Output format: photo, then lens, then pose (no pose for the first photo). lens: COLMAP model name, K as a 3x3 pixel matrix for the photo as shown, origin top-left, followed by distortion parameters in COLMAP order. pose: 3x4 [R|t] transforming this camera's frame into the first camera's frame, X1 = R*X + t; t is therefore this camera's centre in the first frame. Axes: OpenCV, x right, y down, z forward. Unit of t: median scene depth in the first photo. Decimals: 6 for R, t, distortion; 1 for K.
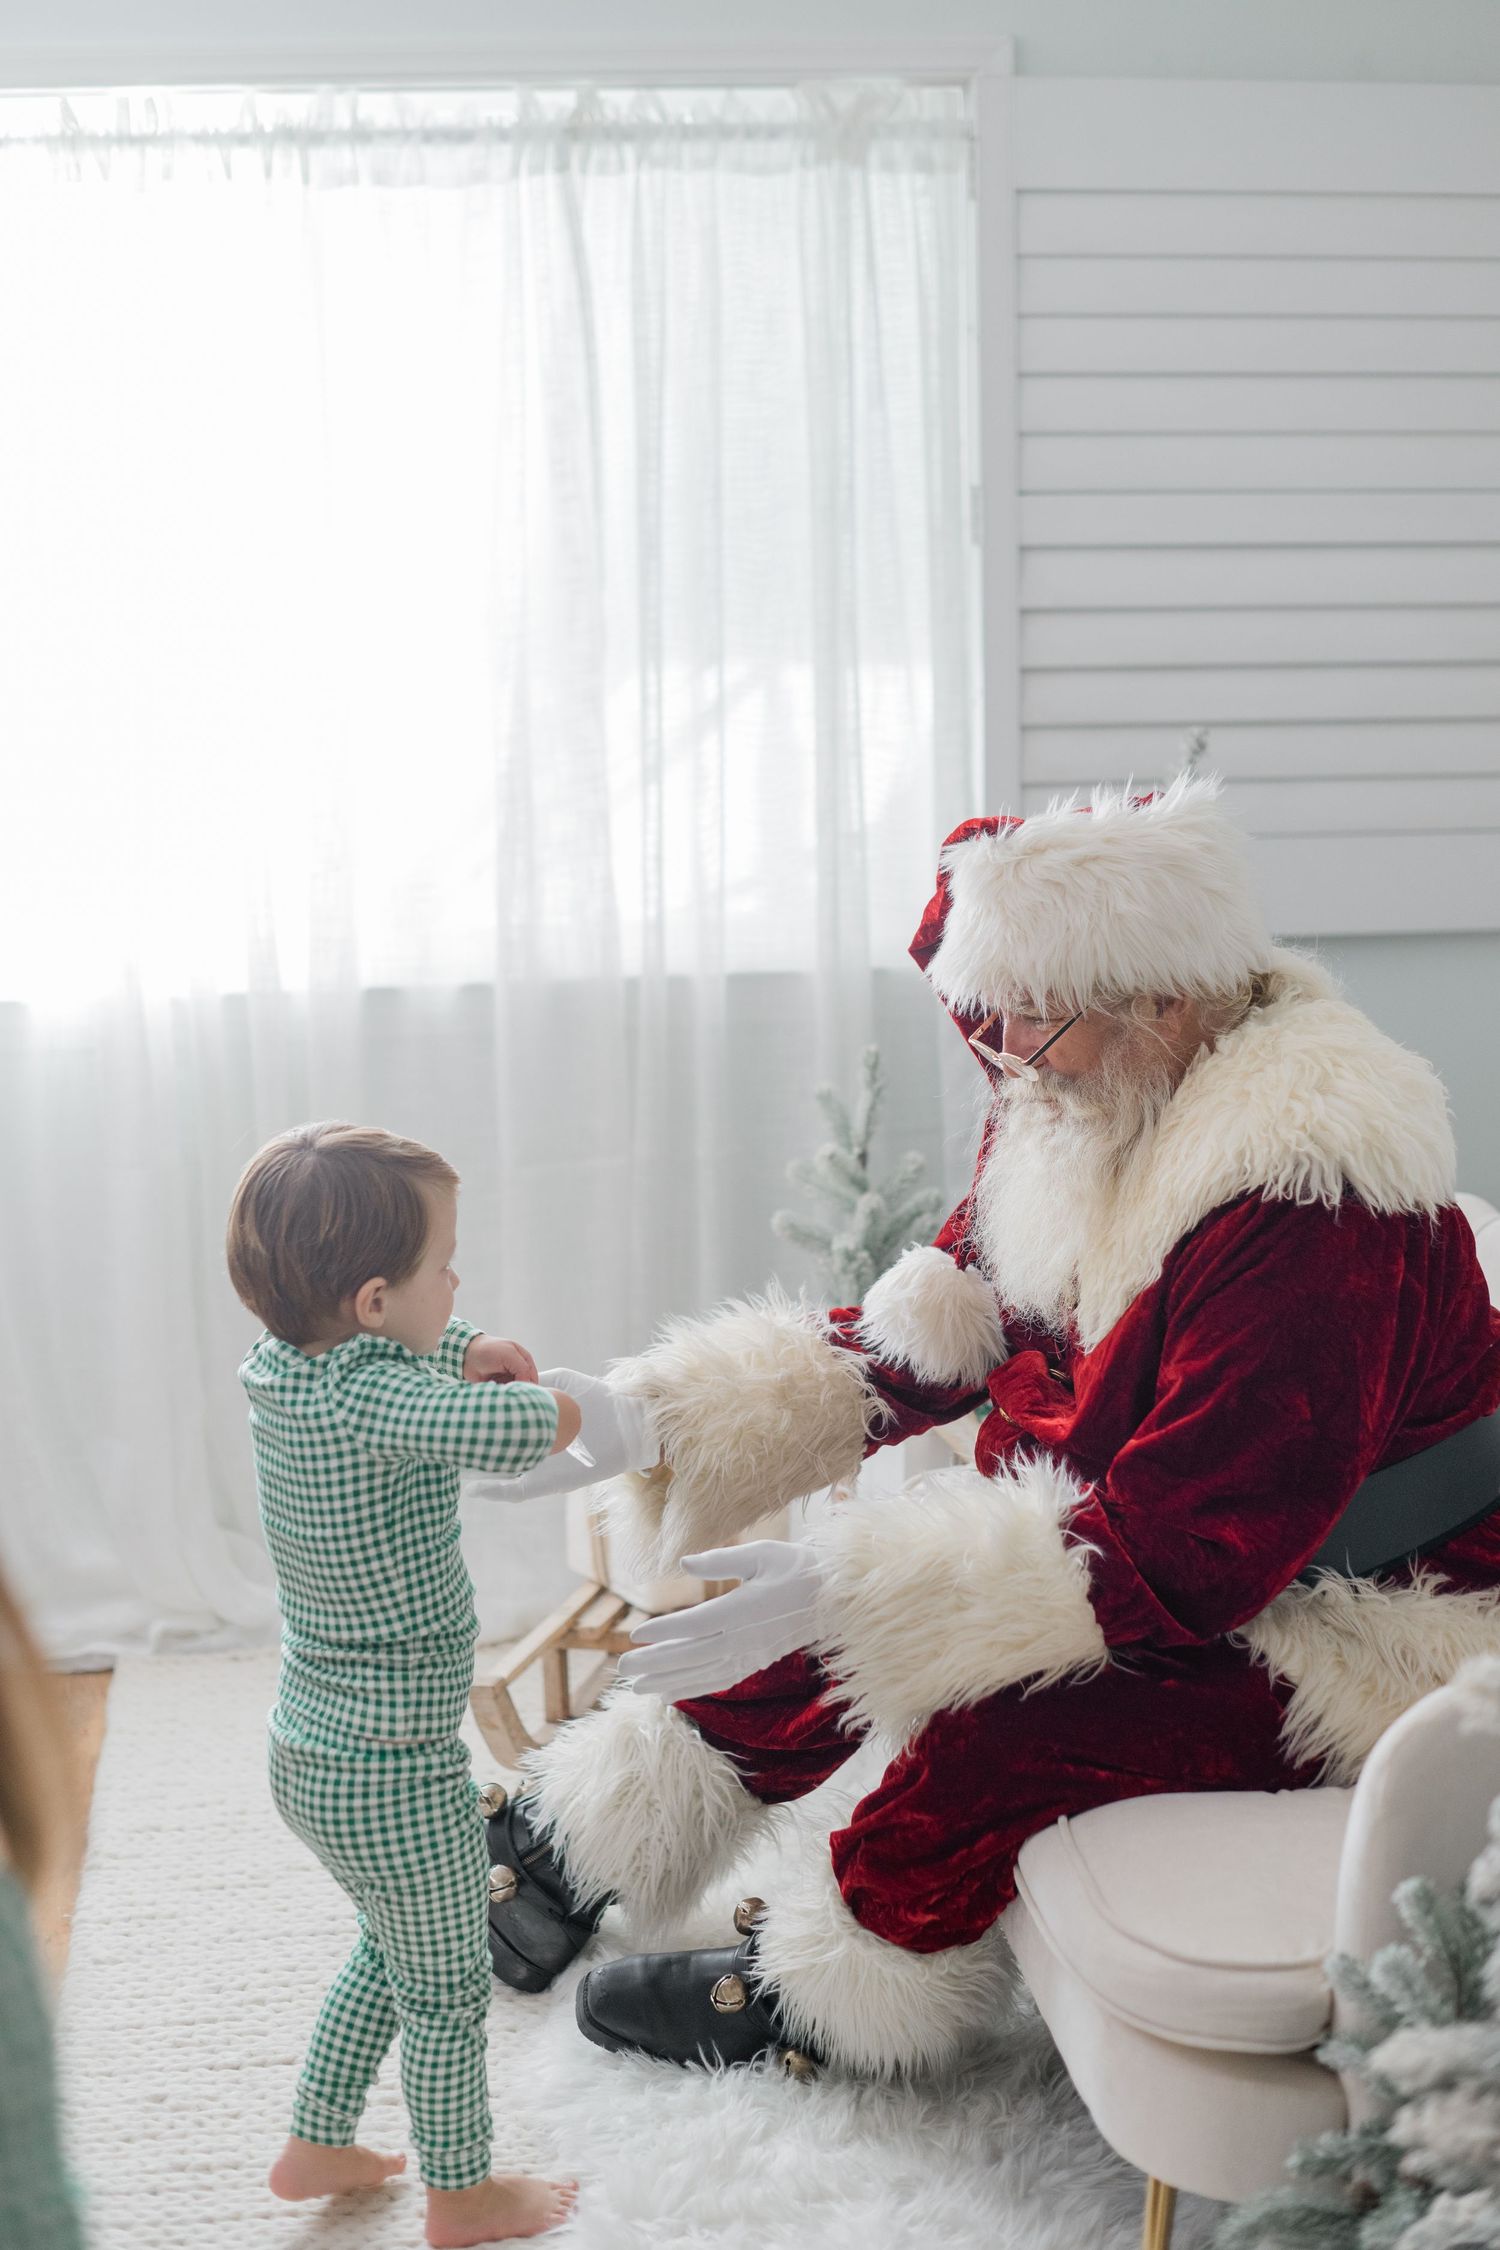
lens RADIAL K [[3431.4, 0, 749.1], [0, 3431.4, 1127.0], [0, 0, 1]] dist [-0.044503, 0.000000]
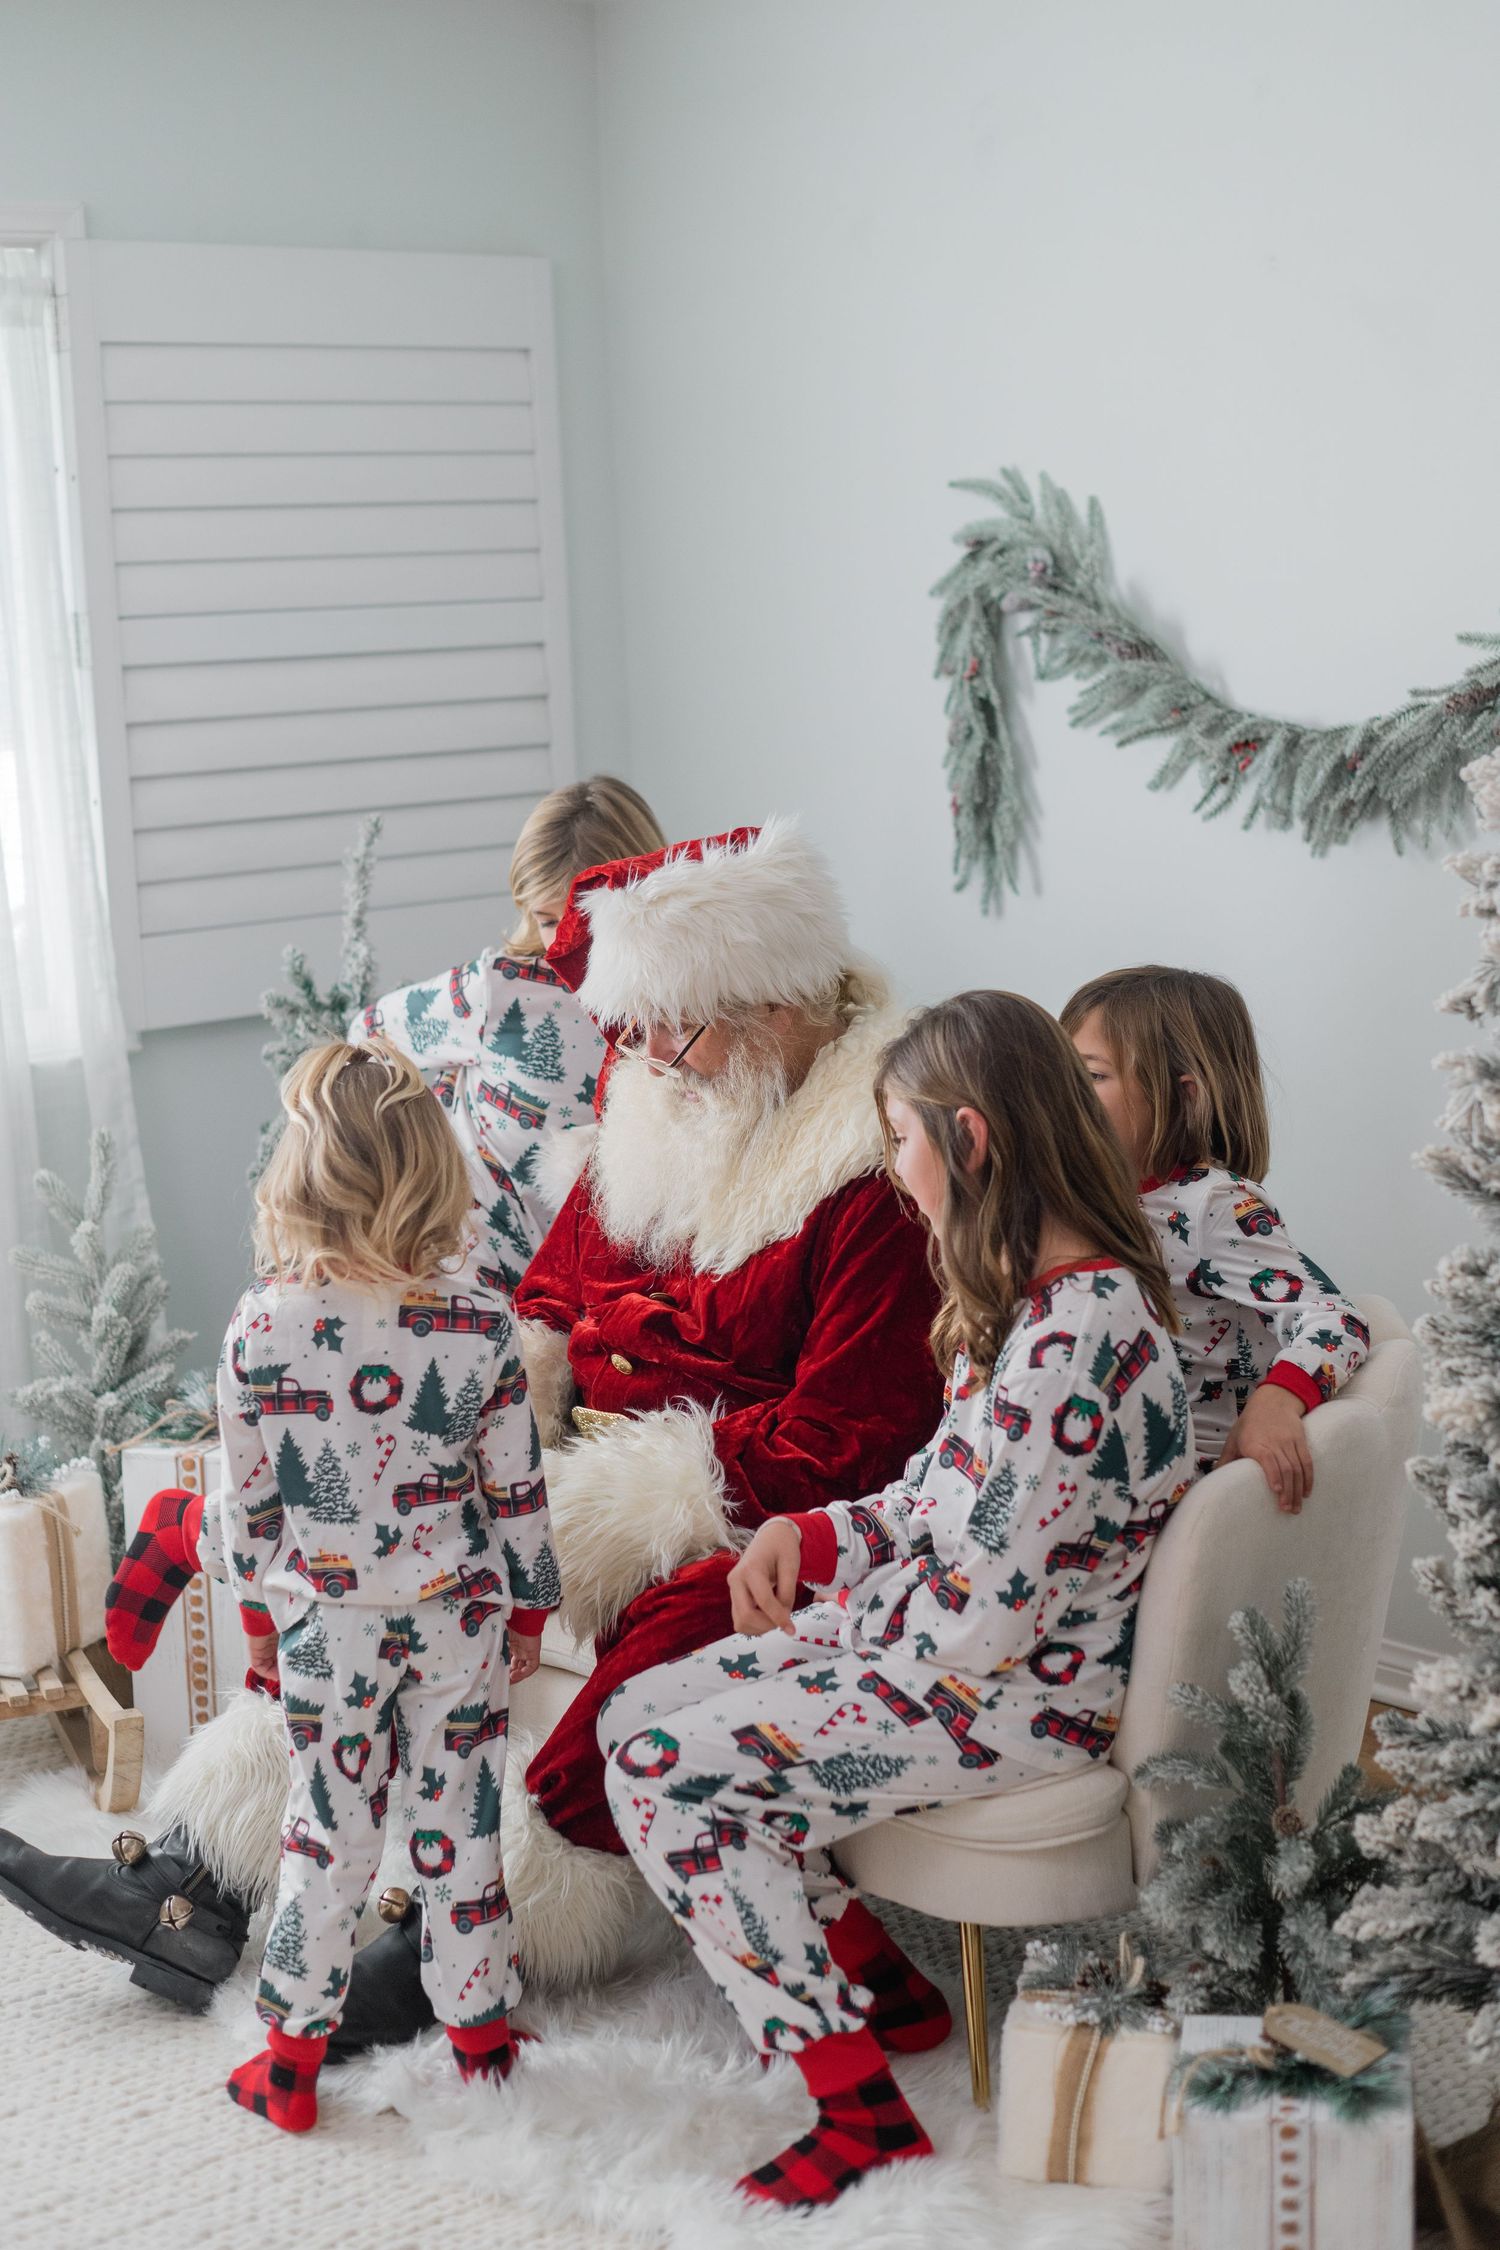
lens RADIAL K [[3431.4, 0, 821.6], [0, 3431.4, 1190.9], [0, 0, 1]] dist [-0.044503, 0.000000]
pose [[0.835196, -0.123145, 0.535988, -0.350239], [0.132830, 0.990923, 0.020686, 0.004019], [-0.533671, 0.053918, 0.843972, -0.034777]]
